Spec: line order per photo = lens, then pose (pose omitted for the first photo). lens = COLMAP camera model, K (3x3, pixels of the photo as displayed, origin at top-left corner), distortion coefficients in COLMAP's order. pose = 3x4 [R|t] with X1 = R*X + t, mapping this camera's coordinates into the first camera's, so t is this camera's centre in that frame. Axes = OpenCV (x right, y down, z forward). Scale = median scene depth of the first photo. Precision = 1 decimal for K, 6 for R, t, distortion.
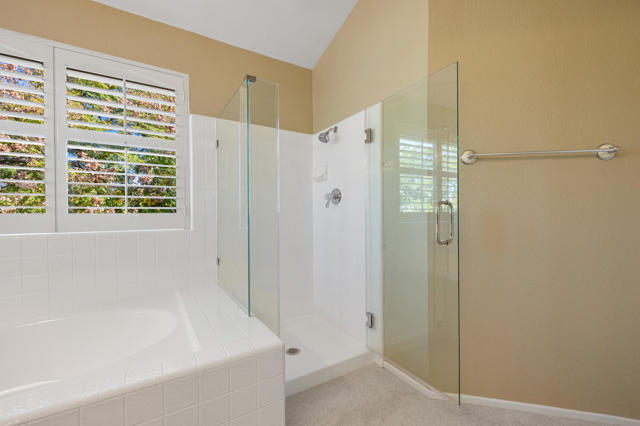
lens RADIAL K [[332.8, 0, 319.7], [0, 332.8, 212.8], [0, 0, 1]] dist [0.005454, 0.000719]
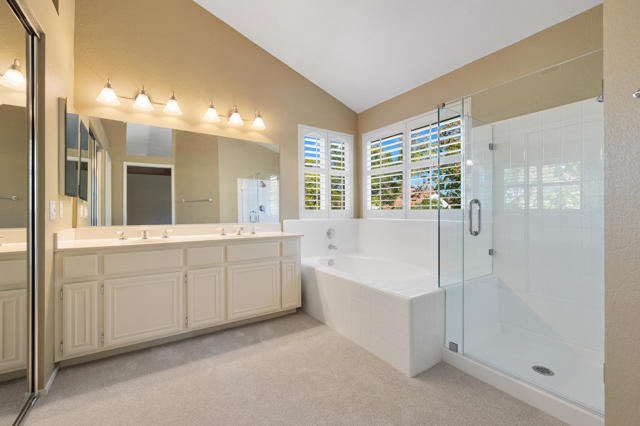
lens RADIAL K [[274.5, 0, 316.1], [0, 274.5, 215.4], [0, 0, 1]] dist [-0.001713, -0.000809]
pose [[-0.078371, 0.022796, -0.996664, 0.816403], [0.005032, 0.999735, 0.022471, -0.000365], [0.996912, -0.003254, -0.078465, 0.601210]]
